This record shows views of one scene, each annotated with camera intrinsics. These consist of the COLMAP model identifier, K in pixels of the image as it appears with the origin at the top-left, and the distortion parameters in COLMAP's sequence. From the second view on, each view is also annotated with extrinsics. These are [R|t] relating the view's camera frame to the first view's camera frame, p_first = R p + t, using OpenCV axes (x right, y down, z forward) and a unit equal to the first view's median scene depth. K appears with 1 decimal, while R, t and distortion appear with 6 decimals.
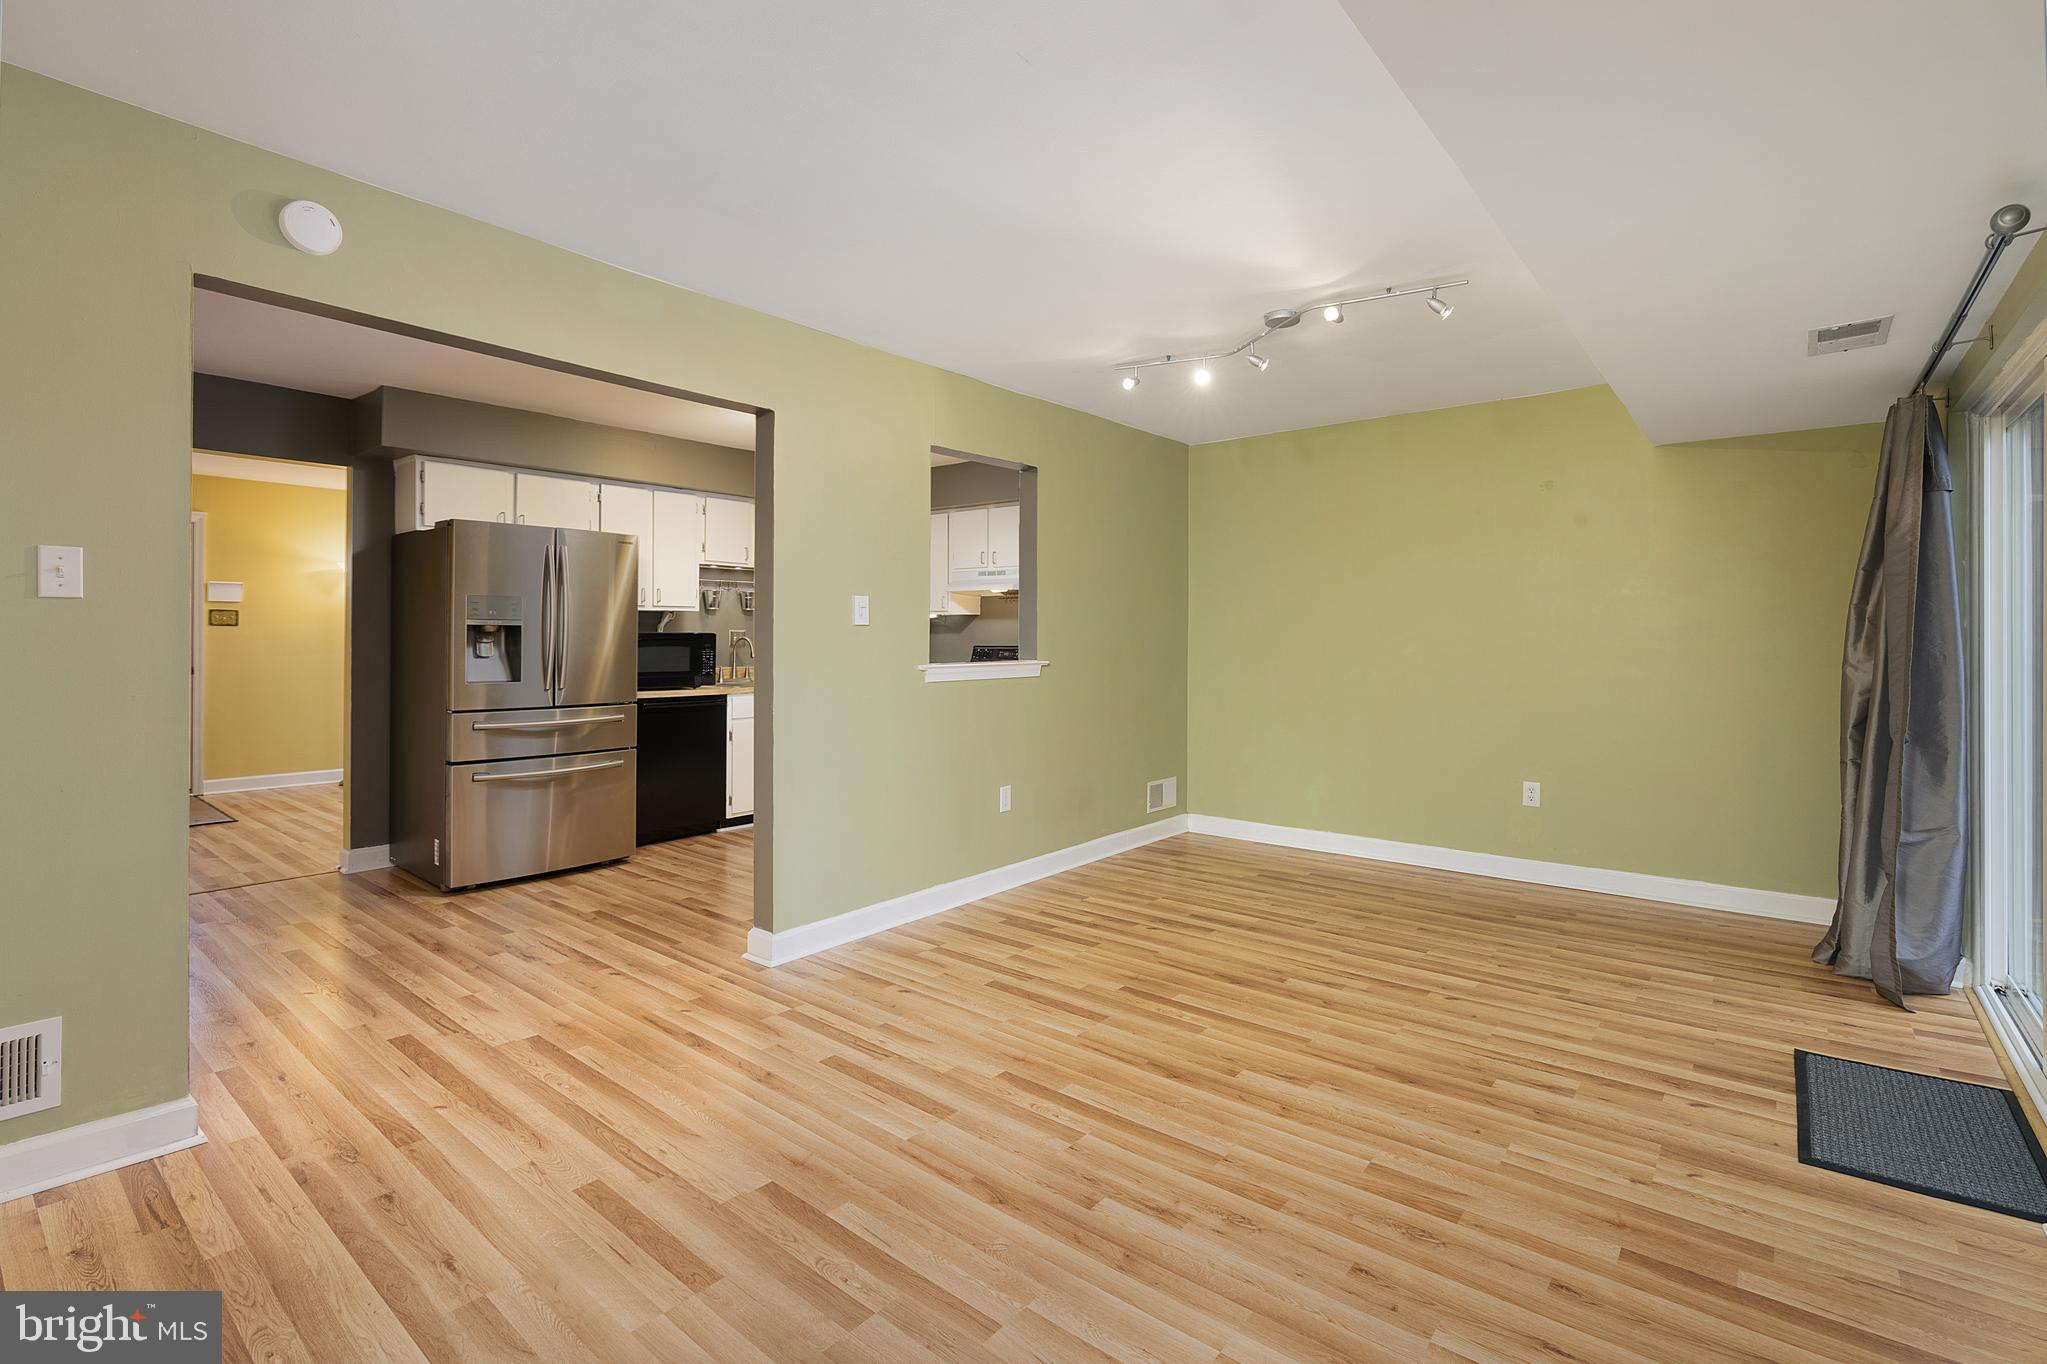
lens RADIAL K [[932.5, 0, 1014.4], [0, 932.5, 634.5], [0, 0, 1]] dist [-0.008601, 0.002436]
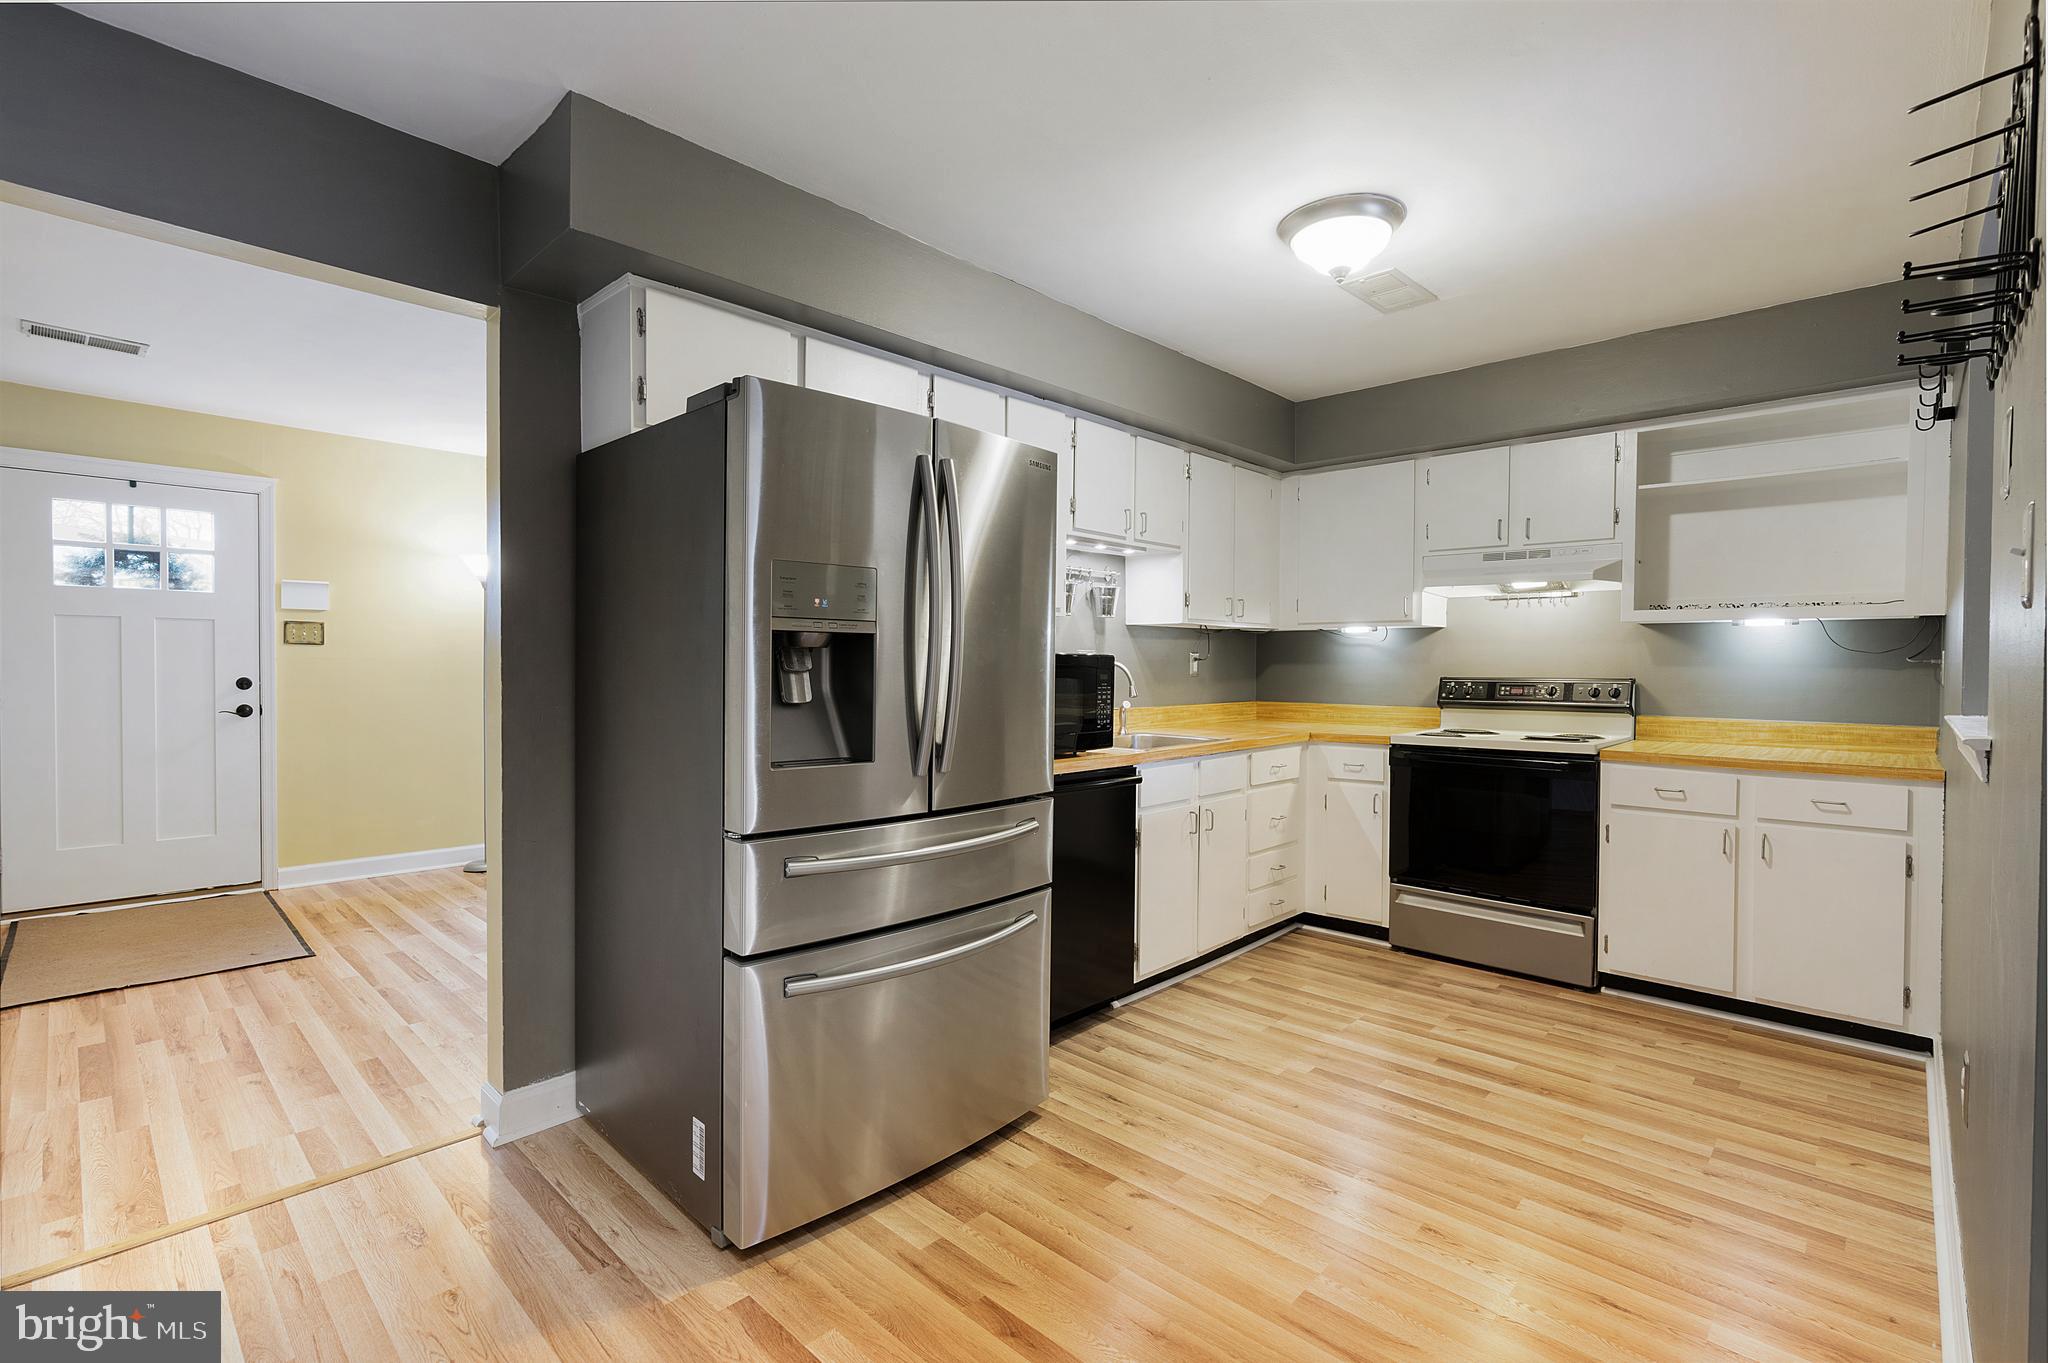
lens RADIAL K [[933.0, 0, 1015.8], [0, 933.0, 681.2], [0, 0, 1]] dist [-0.008601, 0.002436]
pose [[0.996778, 0.004361, -0.080094, -0.334908], [-0.002689, 0.999776, 0.020971, 0.002722], [0.080168, -0.020688, 0.996567, 0.441649]]
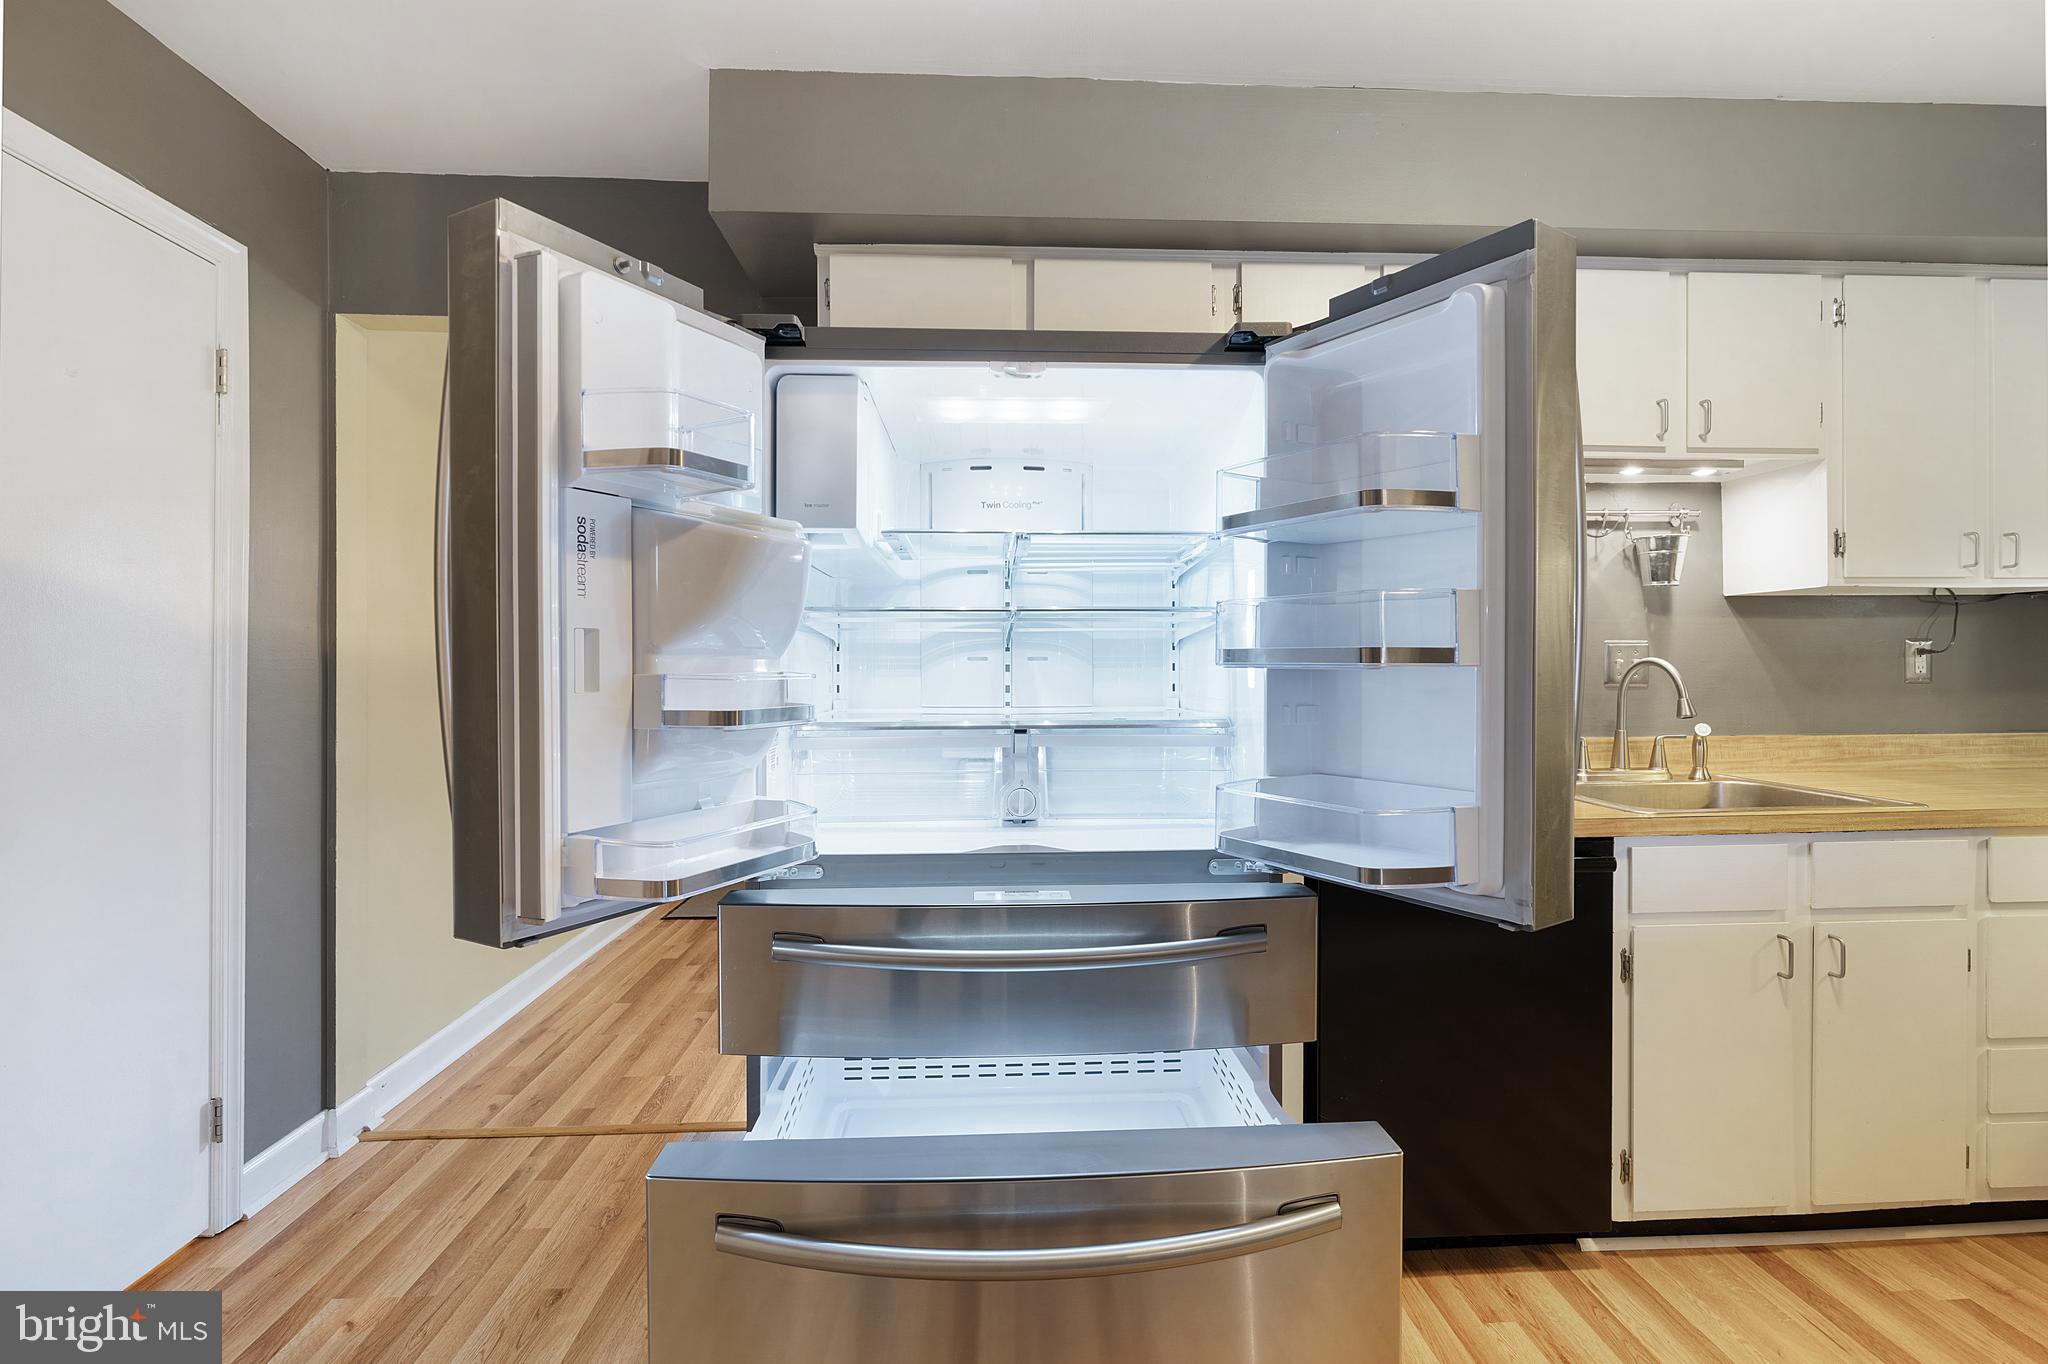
lens RADIAL K [[933.0, 0, 1012.5], [0, 933.0, 665.8], [0, 0, 1]] dist [-0.008601, 0.002436]
pose [[0.672934, -0.005640, -0.739681, -0.211585], [0.006891, 0.999975, -0.001356, 0.004566], [0.739670, -0.004185, 0.672956, 0.635466]]
